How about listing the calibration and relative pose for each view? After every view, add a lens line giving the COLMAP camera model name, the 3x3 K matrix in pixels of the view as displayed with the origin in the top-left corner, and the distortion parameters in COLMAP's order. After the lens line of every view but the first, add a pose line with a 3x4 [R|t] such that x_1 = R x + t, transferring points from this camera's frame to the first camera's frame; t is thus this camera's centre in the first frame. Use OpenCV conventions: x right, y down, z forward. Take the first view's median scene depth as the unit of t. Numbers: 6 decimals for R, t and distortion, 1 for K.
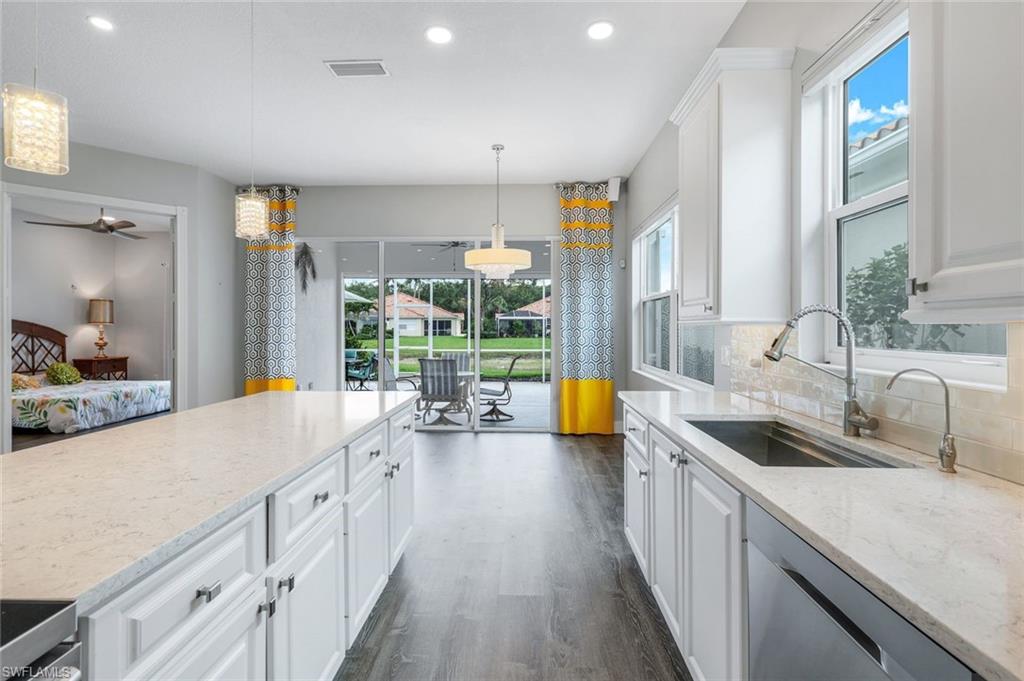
lens RADIAL K [[481.1, 0, 510.8], [0, 481.1, 331.1], [0, 0, 1]] dist [0.013435, -0.000133]
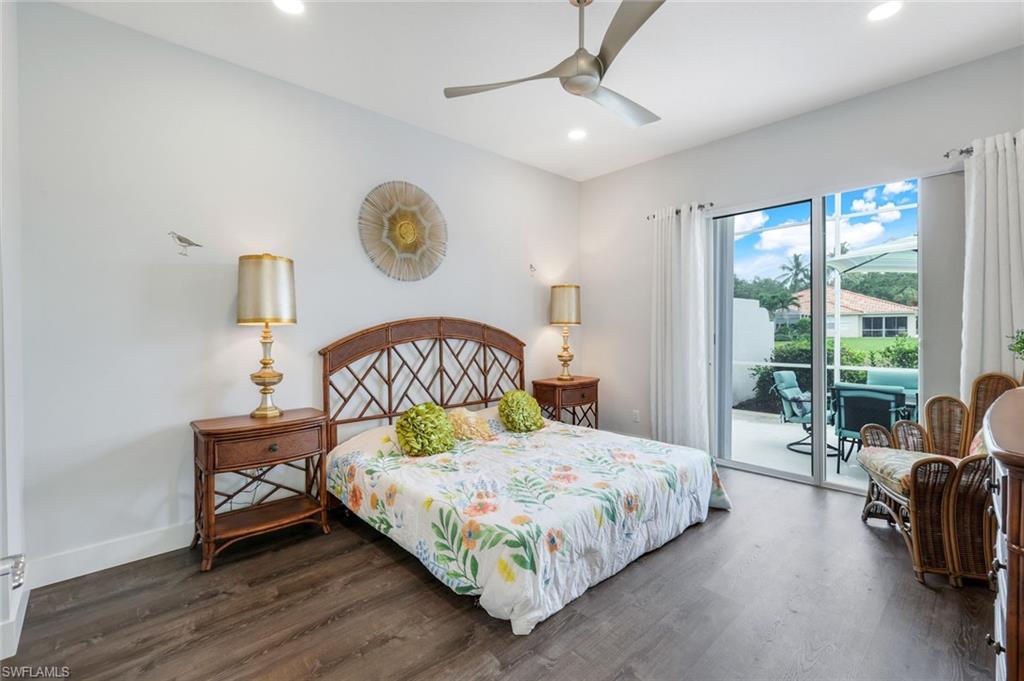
lens RADIAL K [[452.5, 0, 513.4], [0, 452.5, 333.3], [0, 0, 1]] dist [0.002934, -0.000190]
pose [[0.709185, -0.000696, -0.705022, -0.573499], [0.004033, 0.999987, 0.003070, -0.007166], [0.705011, -0.005020, 0.709179, 0.645218]]
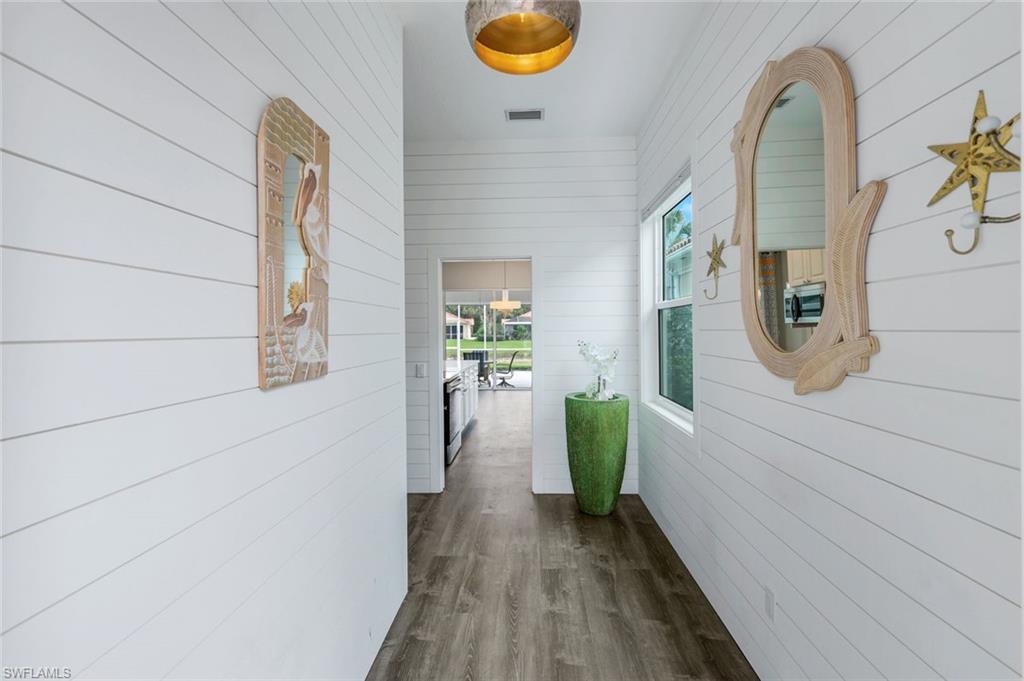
lens RADIAL K [[452.5, 0, 513.4], [0, 452.5, 333.3], [0, 0, 1]] dist [0.002934, -0.000190]
pose [[0.999964, -0.006697, -0.005254, 0.013157], [0.006690, 0.999977, -0.001356, -0.014478], [0.005263, 0.001321, 0.999985, -0.719298]]
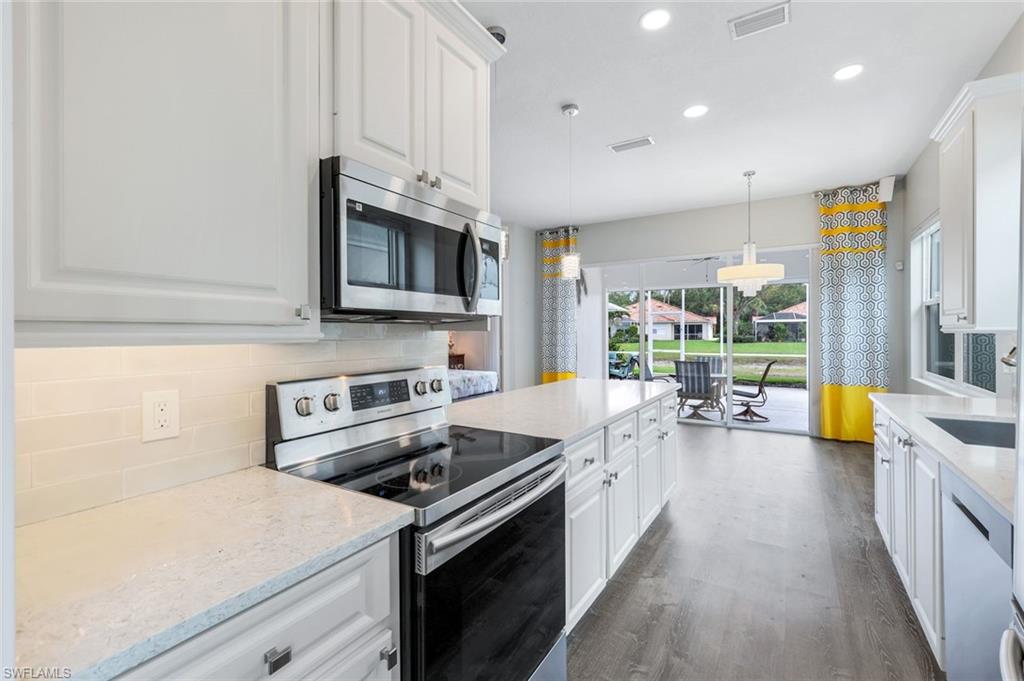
lens RADIAL K [[452.5, 0, 513.4], [0, 452.5, 333.3], [0, 0, 1]] dist [0.002934, -0.000190]
pose [[0.868699, -0.003660, -0.495327, 0.012064], [0.001682, 0.999989, -0.004439, -0.003558], [0.495338, 0.003023, 0.868695, -0.130238]]
